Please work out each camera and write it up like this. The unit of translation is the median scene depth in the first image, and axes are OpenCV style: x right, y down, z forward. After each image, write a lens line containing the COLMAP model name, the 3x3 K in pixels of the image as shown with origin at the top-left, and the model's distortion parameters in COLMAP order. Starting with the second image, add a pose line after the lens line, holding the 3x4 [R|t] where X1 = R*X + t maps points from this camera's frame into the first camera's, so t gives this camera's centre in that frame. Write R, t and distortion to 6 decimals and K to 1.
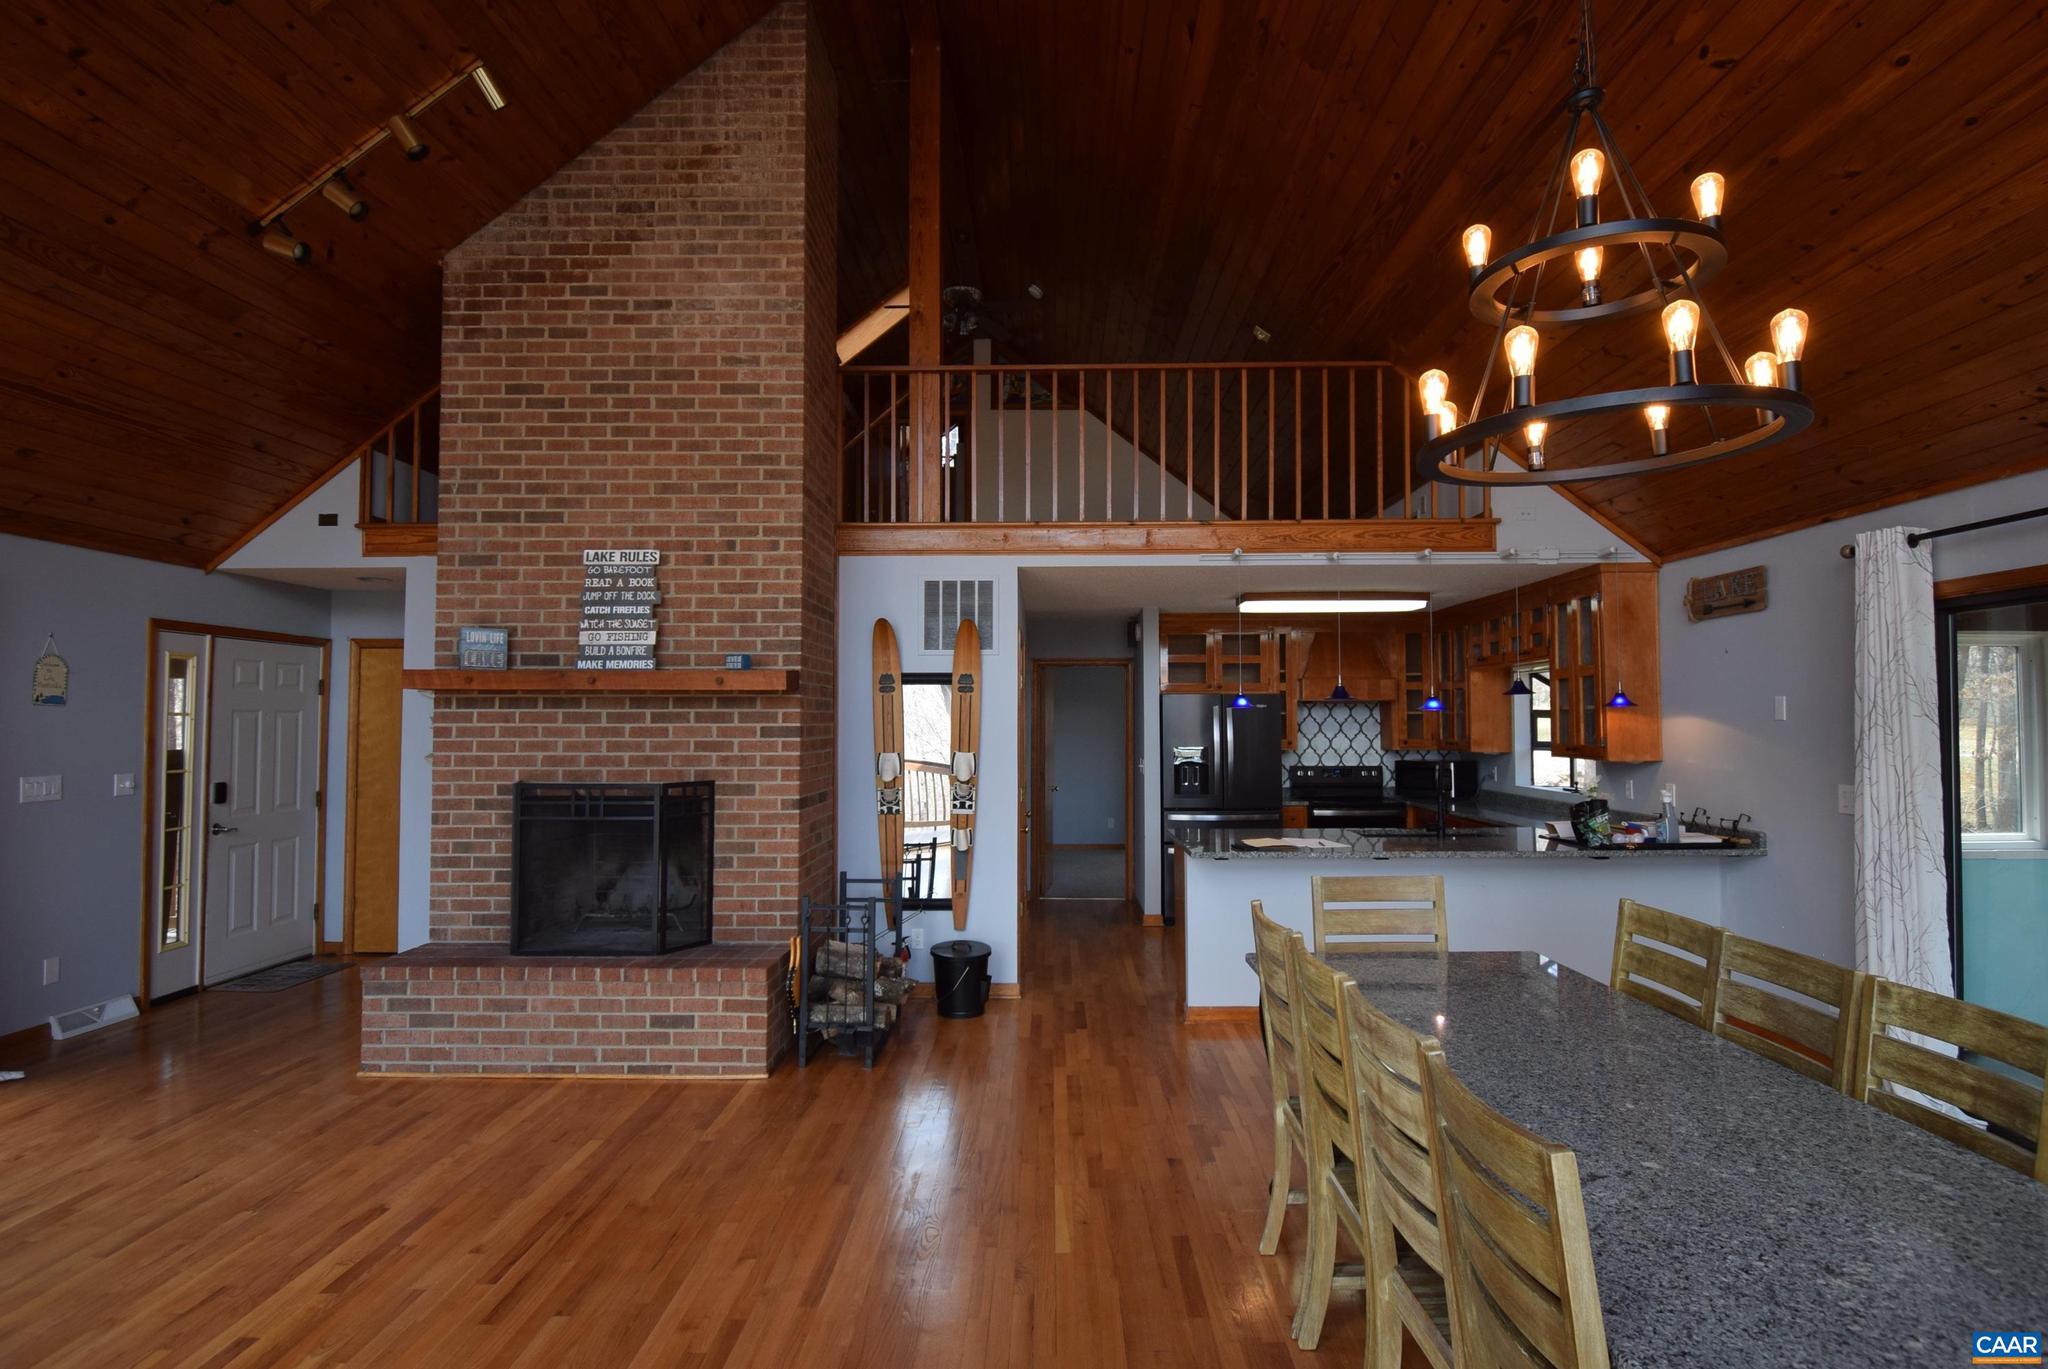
lens RADIAL K [[1074.5, 0, 1030.4], [0, 1074.5, 683.4], [0, 0, 1]] dist [0.016198, -0.026772]
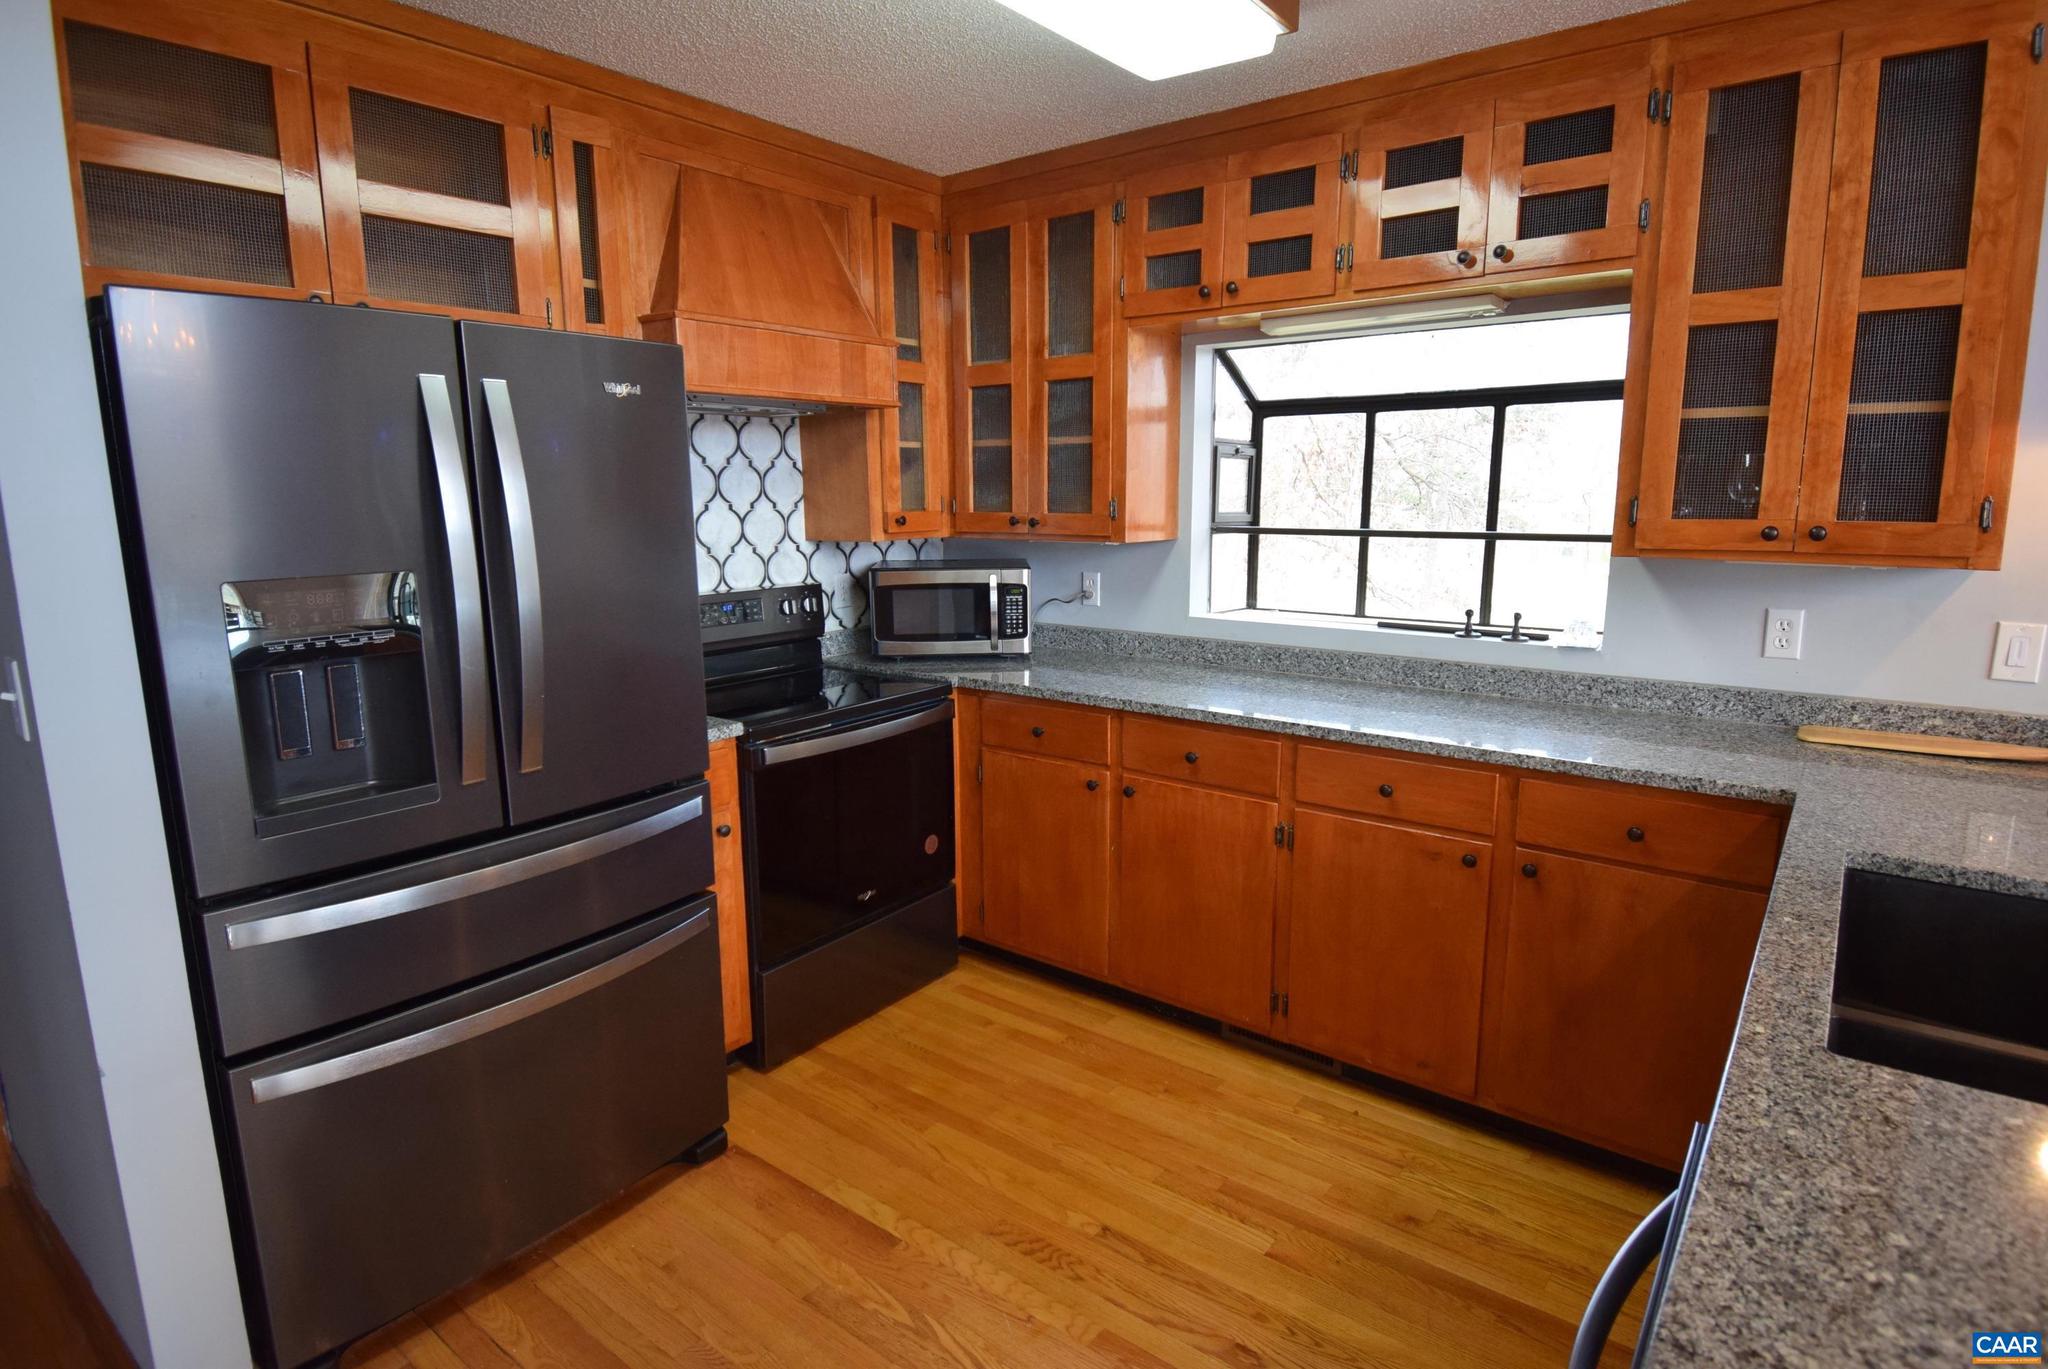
lens RADIAL K [[1074.5, 0, 1030.4], [0, 1074.5, 683.4], [0, 0, 1]] dist [0.016198, -0.026772]
pose [[0.592261, -0.146942, 0.792234, 0.086843], [-0.025140, 0.979382, 0.200448, 0.046980], [-0.805354, -0.138634, 0.576355, 1.032700]]
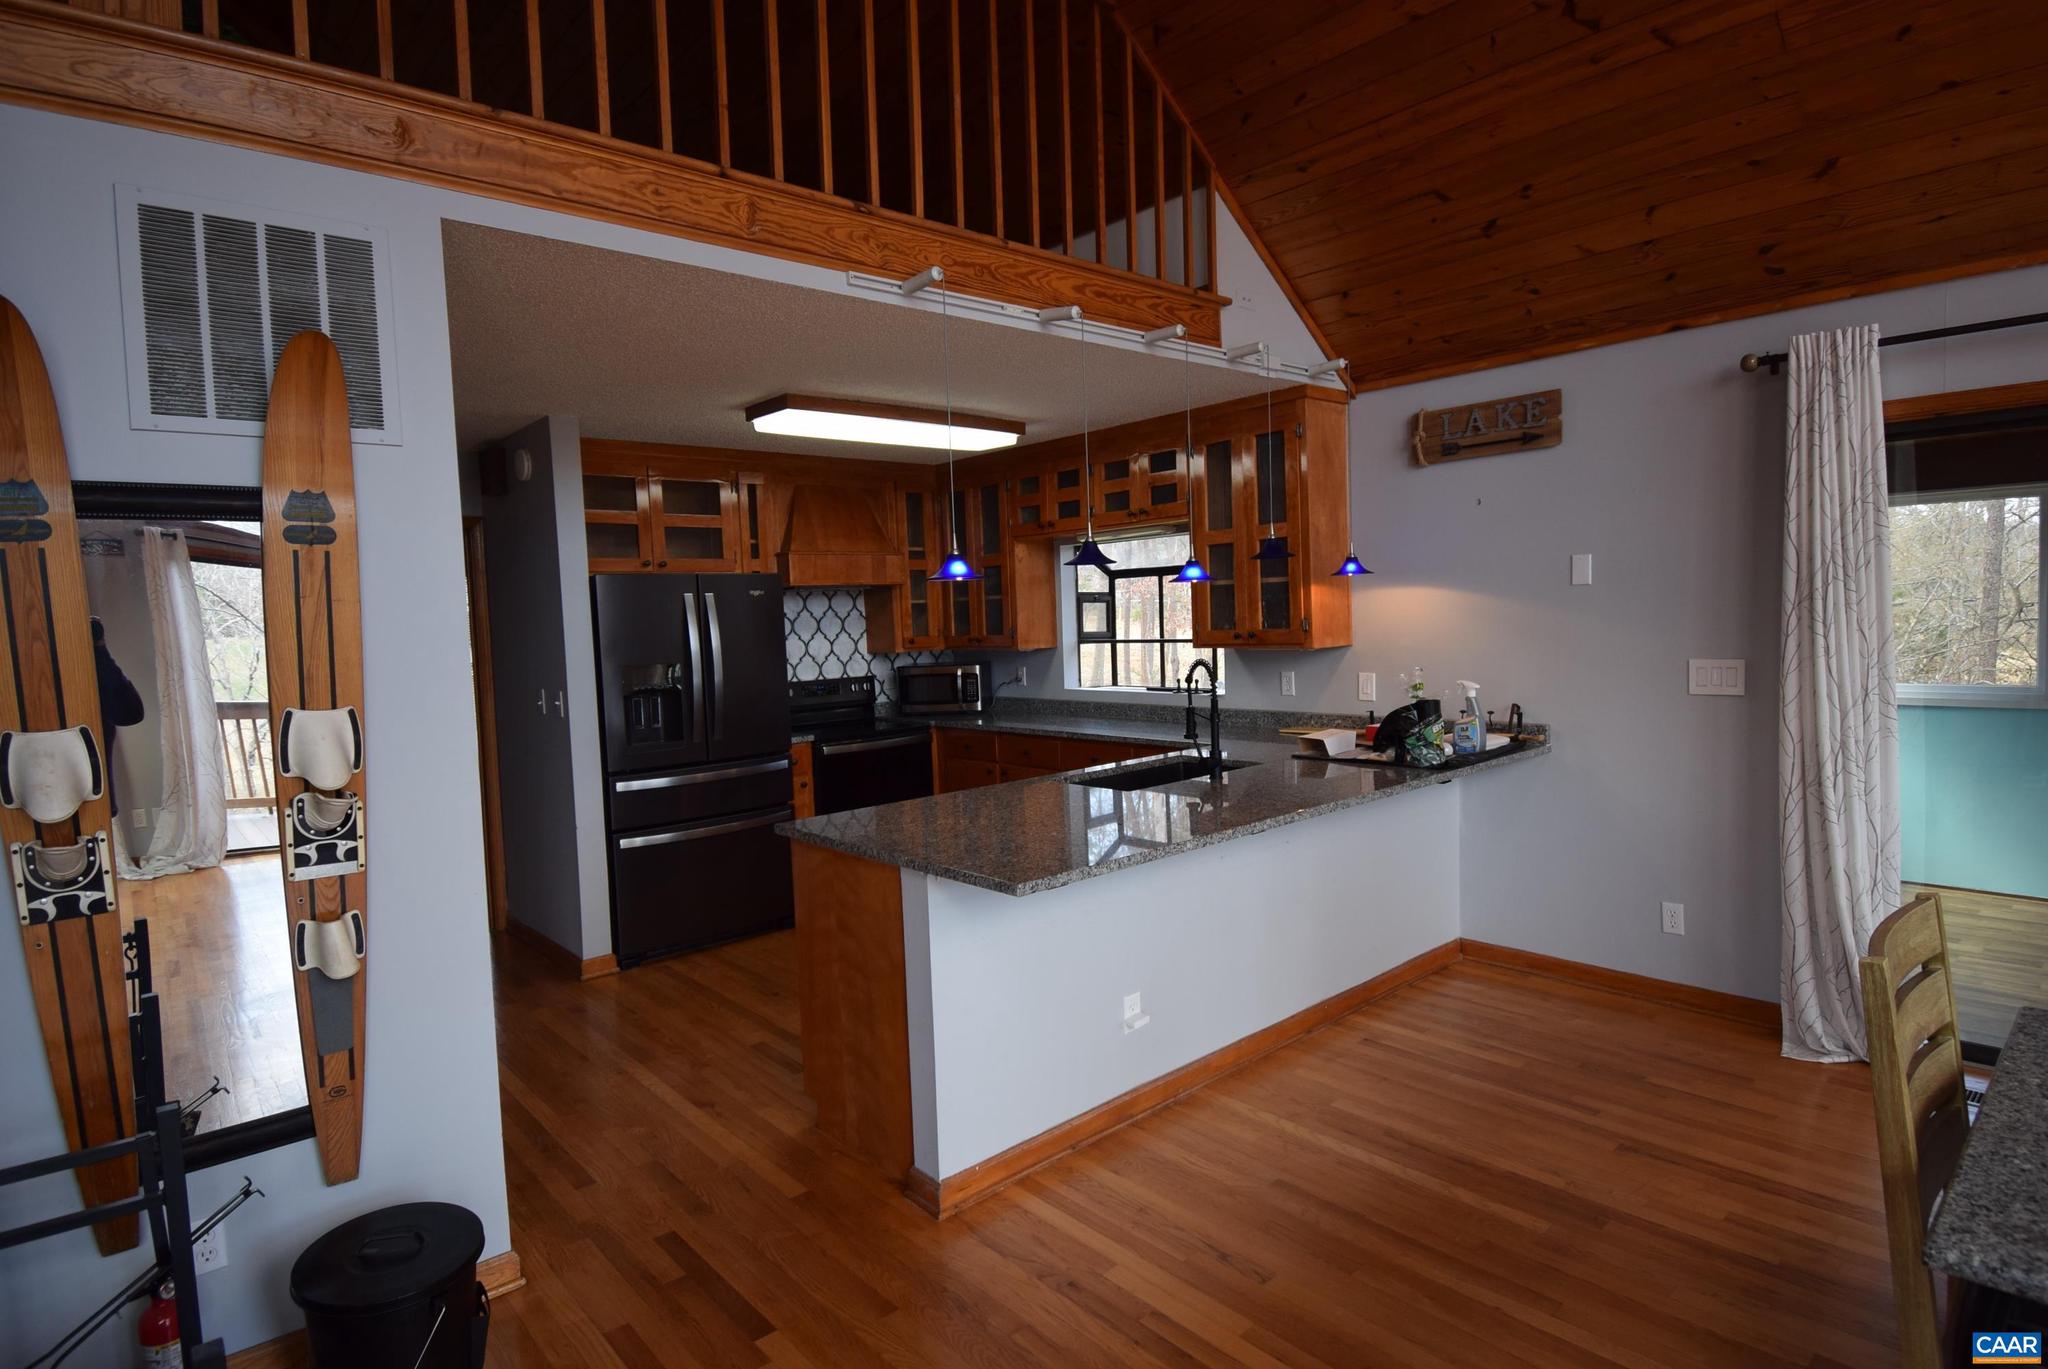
lens RADIAL K [[1074.5, 0, 1030.4], [0, 1074.5, 683.4], [0, 0, 1]] dist [0.016198, -0.026772]
pose [[0.734402, -0.070057, 0.675089, -0.129356], [0.012391, 0.995877, 0.089867, 0.025510], [-0.678602, -0.057634, 0.732242, 0.568402]]
